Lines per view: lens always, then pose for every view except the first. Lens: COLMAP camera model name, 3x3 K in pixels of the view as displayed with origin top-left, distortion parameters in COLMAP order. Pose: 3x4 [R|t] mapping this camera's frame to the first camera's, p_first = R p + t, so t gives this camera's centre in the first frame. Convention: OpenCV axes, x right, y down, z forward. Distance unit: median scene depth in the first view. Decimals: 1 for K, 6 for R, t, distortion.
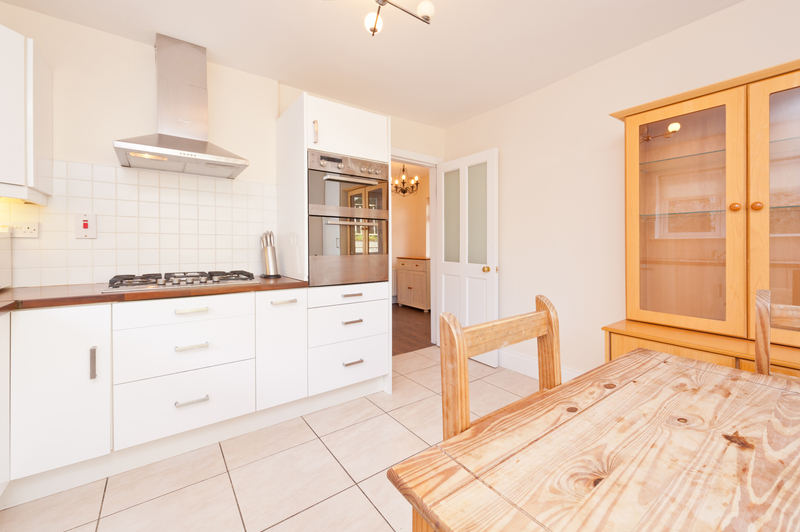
lens RADIAL K [[320.3, 0, 417.1], [0, 320.3, 249.3], [0, 0, 1]] dist [0.003708, -0.000006]
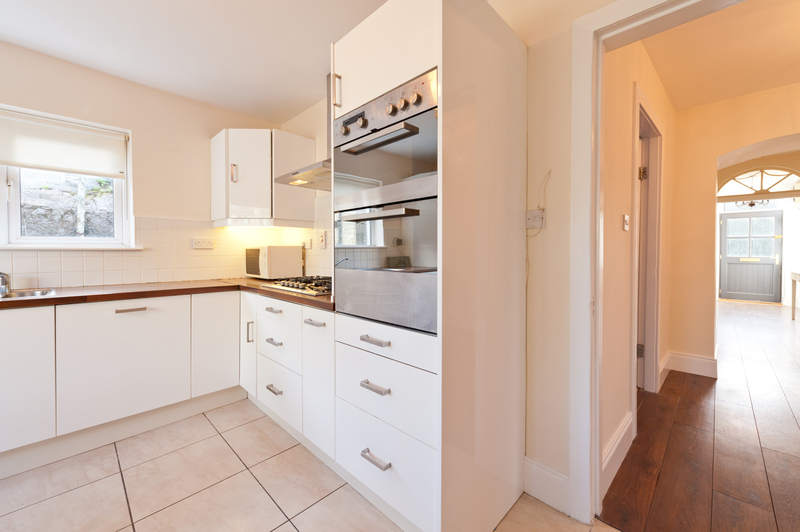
lens RADIAL K [[323.0, 0, 401.2], [0, 323.0, 258.1], [0, 0, 1]] dist [0.003254, 0.000299]
pose [[0.139376, 0.014220, -0.990137, 0.463081], [-0.009019, 0.999874, 0.013090, -0.013804], [0.990198, 0.007106, 0.139487, 1.209336]]
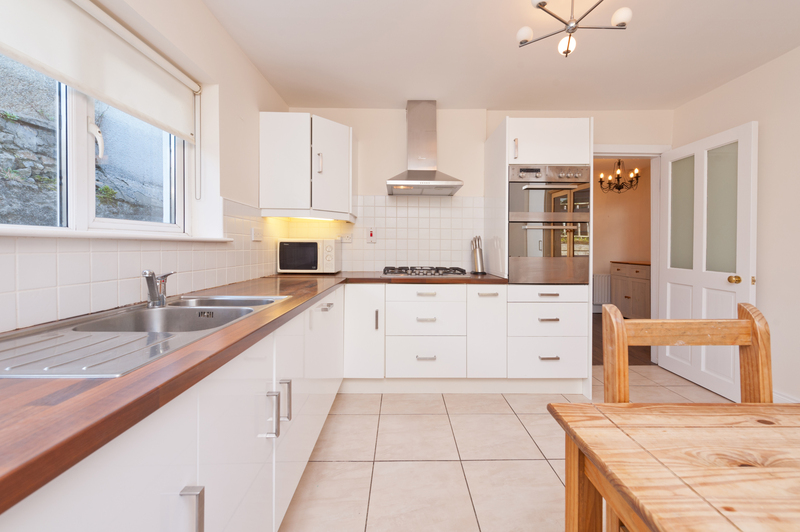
lens RADIAL K [[320.3, 0, 417.1], [0, 320.3, 249.3], [0, 0, 1]] dist [0.003708, -0.000006]
pose [[0.811293, 0.007124, -0.584596, 0.080960], [-0.011281, 0.999930, -0.003470, 0.001007], [0.584531, 0.009410, 0.811317, -0.155000]]
